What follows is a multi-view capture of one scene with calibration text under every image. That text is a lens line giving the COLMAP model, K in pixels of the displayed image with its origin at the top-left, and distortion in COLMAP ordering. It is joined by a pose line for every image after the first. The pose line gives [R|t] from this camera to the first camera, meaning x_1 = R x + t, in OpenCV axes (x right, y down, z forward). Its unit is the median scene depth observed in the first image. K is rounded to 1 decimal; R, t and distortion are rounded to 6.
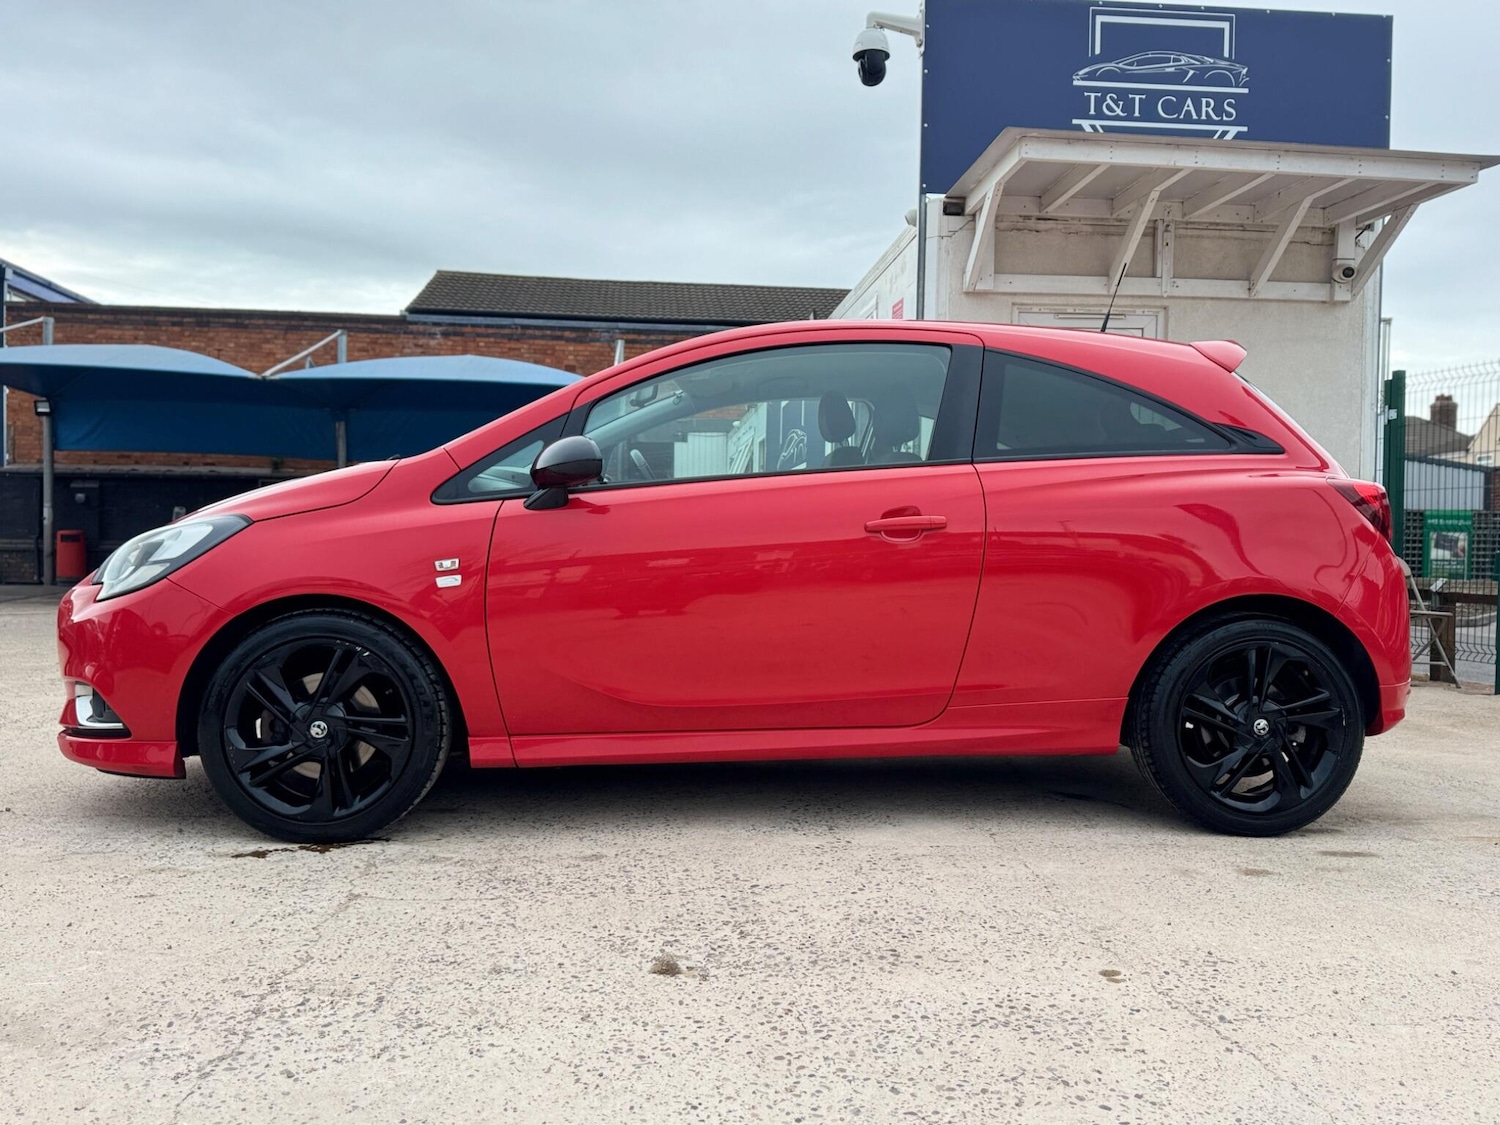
lens RADIAL K [[1204.4, 0, 750.0], [0, 1204.4, 562.5], [0, 0, 1]] dist [0.182653, -0.365875]
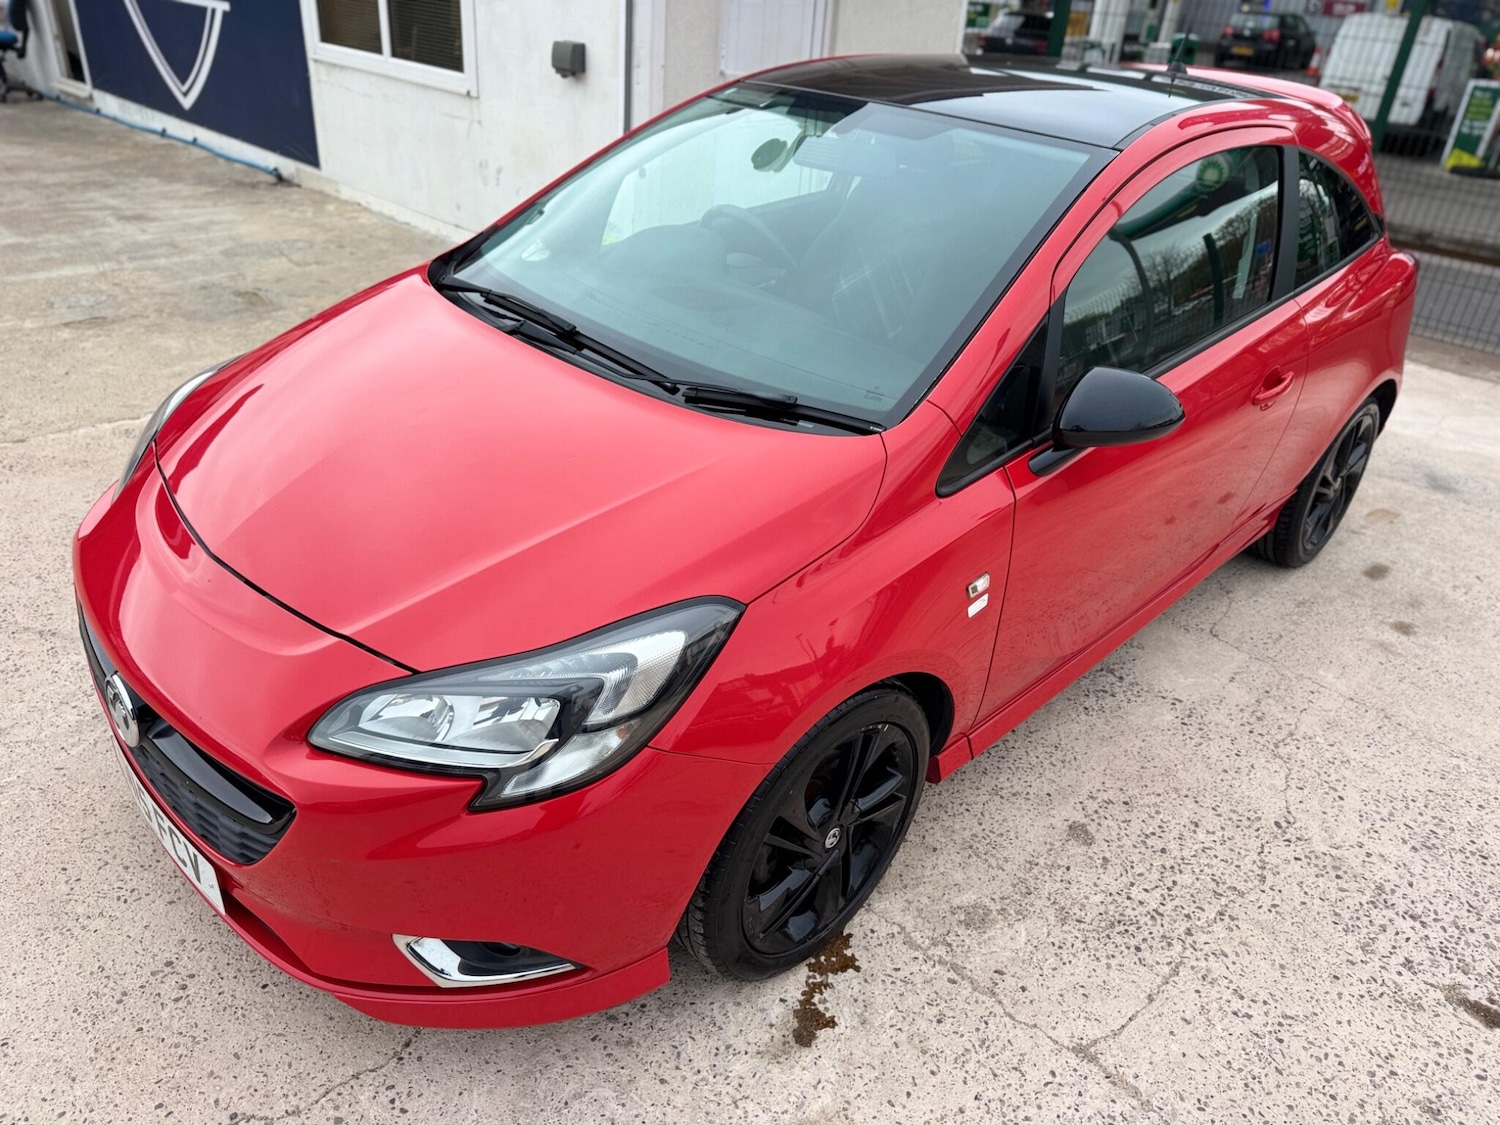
lens RADIAL K [[1073.2, 0, 750.0], [0, 1073.2, 562.5], [0, 0, 1]] dist [0.005504, -0.001976]
pose [[0.763860, -0.280917, 0.581037, -0.700944], [-0.053701, 0.869511, 0.490985, -0.303708], [-0.643144, -0.406246, 0.649099, 0.692868]]
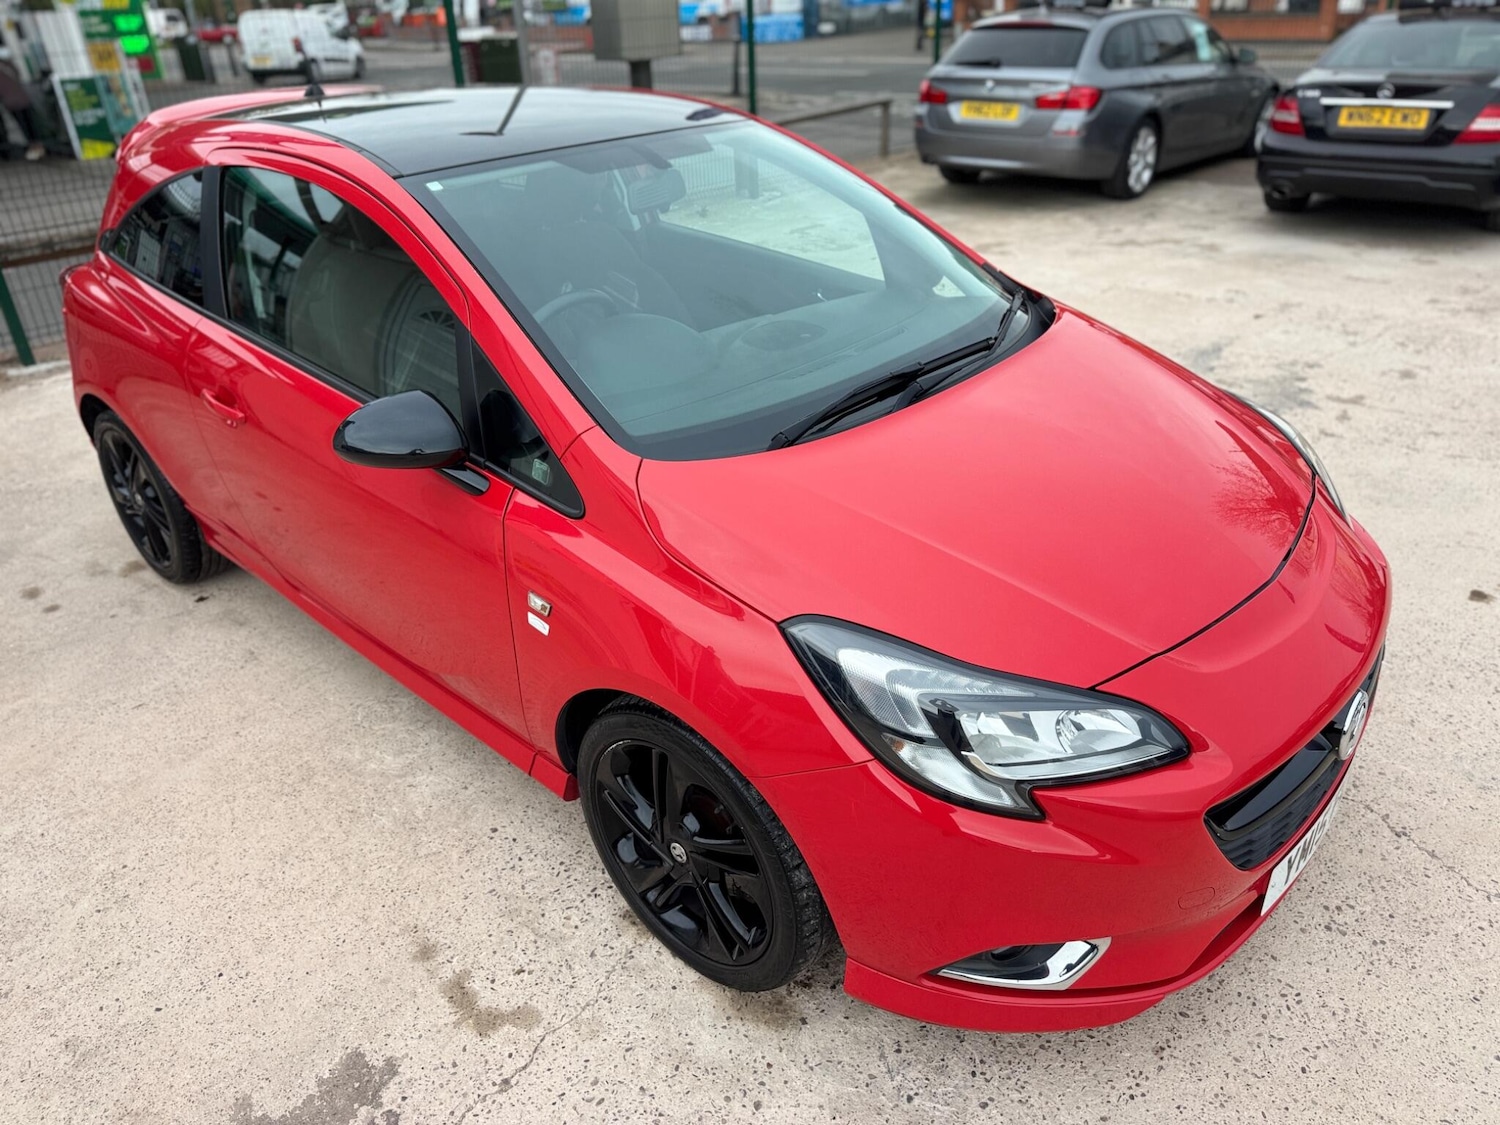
lens RADIAL K [[1065.0, 0, 756.2], [0, 1065.0, 556.8], [0, 0, 1]] dist [0.008791, -0.003126]
pose [[-0.692308, -0.331100, 0.641157, -0.767052], [0.034226, 0.872452, 0.487500, -0.328490], [-0.720790, 0.359444, -0.592673, 1.798342]]
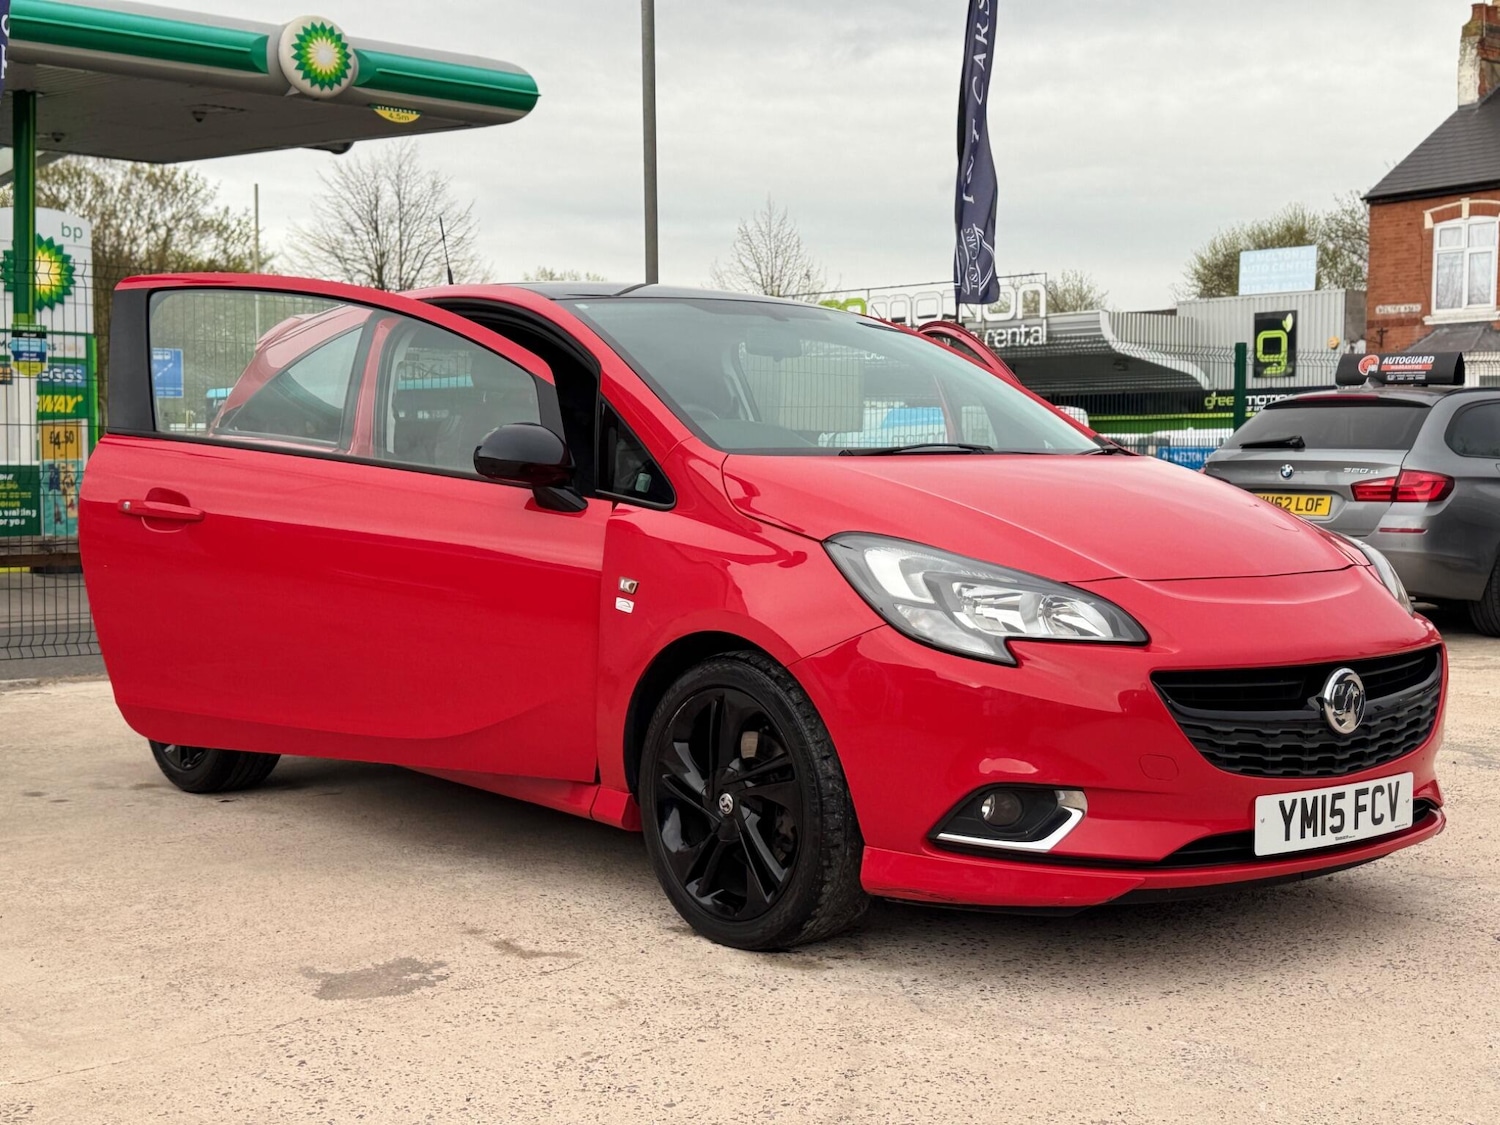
lens RADIAL K [[2005.0, 0, 755.0], [0, 2005.0, 563.4], [0, 0, 1]] dist [0.174645, -0.303889]
pose [[-0.588601, -0.055014, 0.806550, -1.432798], [-0.000103, 0.997687, 0.067977, -0.111303], [-0.808424, 0.039928, -0.587245, 2.258069]]
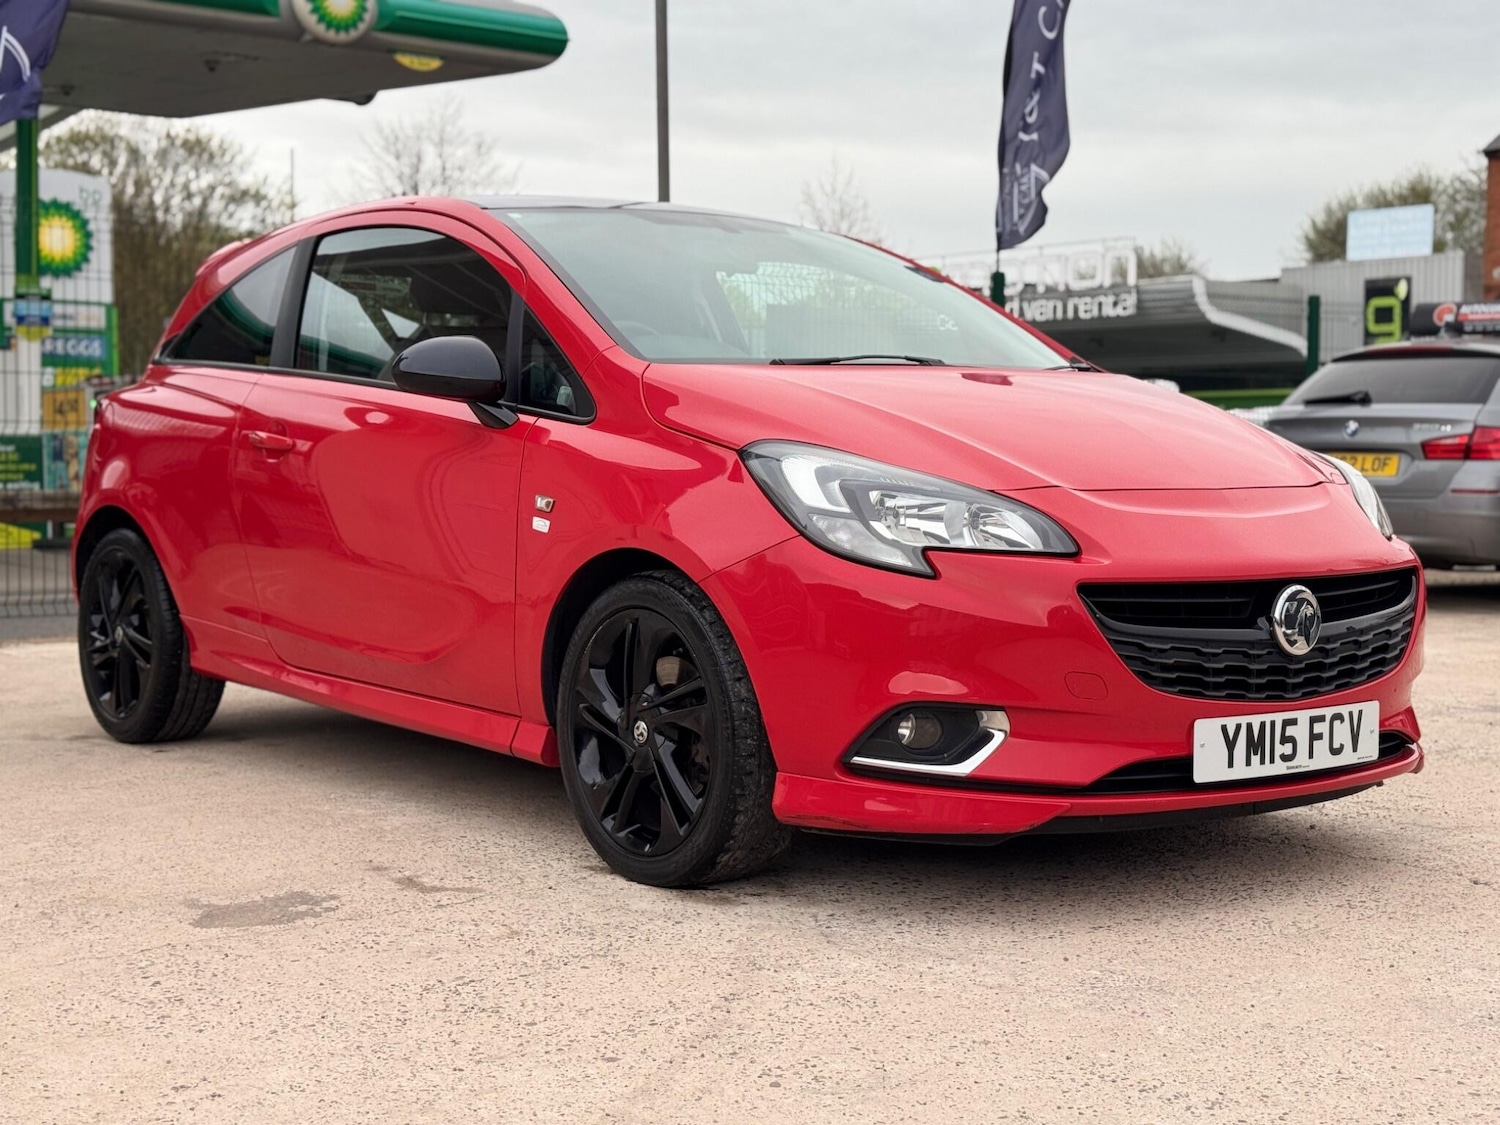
lens RADIAL K [[2156.9, 0, 750.0], [0, 2156.9, 562.5], [0, 0, 1]] dist [0.151590, -0.171368]
pose [[-0.557648, -0.057973, 0.828050, -1.498155], [0.000992, 0.997511, 0.070506, -0.063366], [-0.830077, 0.040139, -0.556203, 2.186603]]
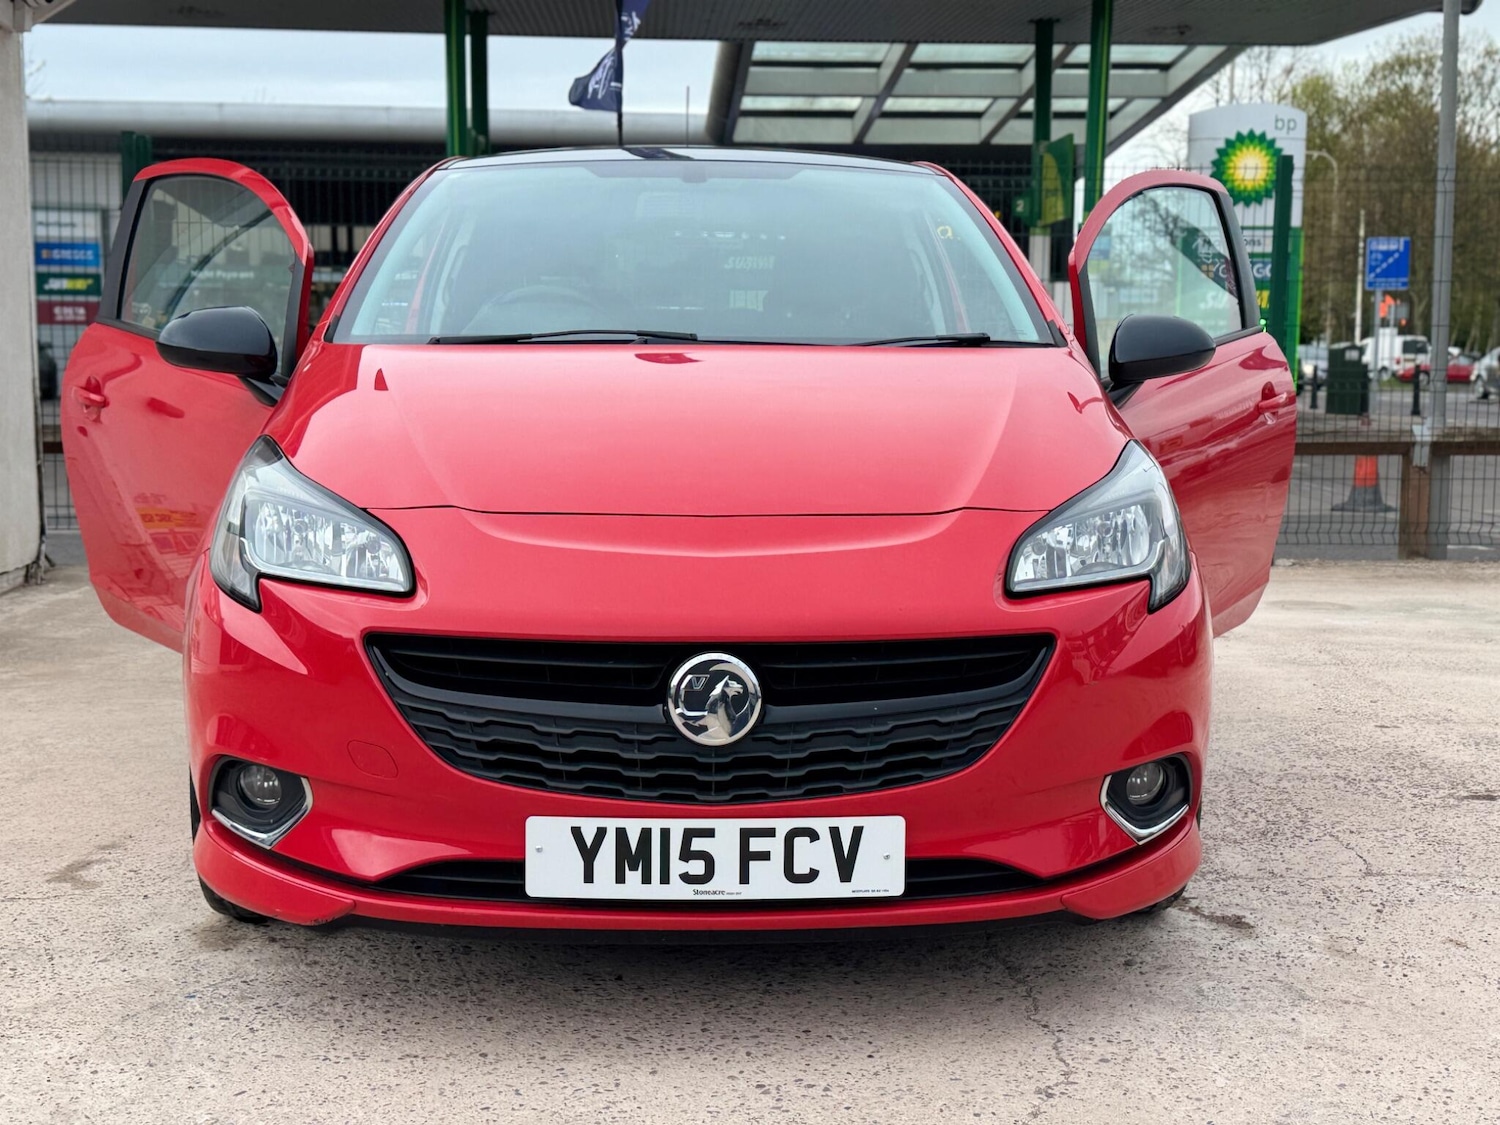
lens RADIAL K [[2005.0, 0, 755.0], [0, 2005.0, 563.4], [0, 0, 1]] dist [0.174645, -0.303889]
pose [[0.028802, -0.117453, 0.992661, -1.493146], [0.004470, 0.993078, 0.117373, -0.101553], [-0.999575, 0.001056, 0.029128, 1.195271]]
